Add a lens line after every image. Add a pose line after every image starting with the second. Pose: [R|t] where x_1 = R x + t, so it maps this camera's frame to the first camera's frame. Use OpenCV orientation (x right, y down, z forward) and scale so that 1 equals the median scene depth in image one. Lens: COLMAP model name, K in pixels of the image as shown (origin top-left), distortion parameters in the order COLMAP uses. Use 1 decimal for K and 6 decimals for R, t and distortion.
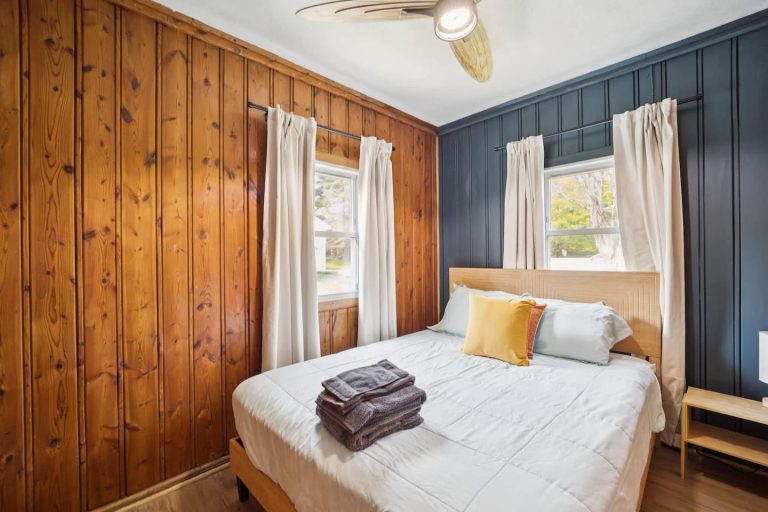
lens RADIAL K [[314.2, 0, 381.2], [0, 314.2, 255.9], [0, 0, 1]] dist [-0.019497, -0.000149]
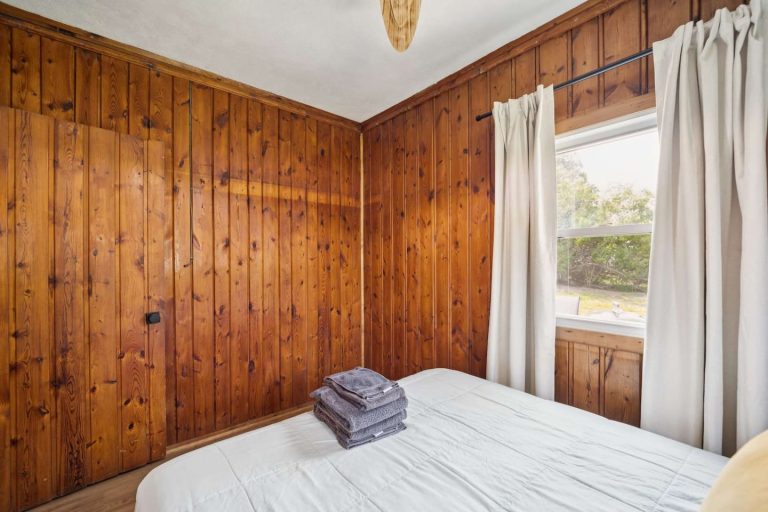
lens RADIAL K [[318.3, 0, 384.9], [0, 318.3, 260.0], [0, 0, 1]] dist [-0.000335, -0.000288]
pose [[-0.048457, 0.013991, -0.998727, 0.659340], [0.003579, 0.999898, 0.013834, -0.024605], [0.998819, -0.002904, -0.048502, 0.723634]]
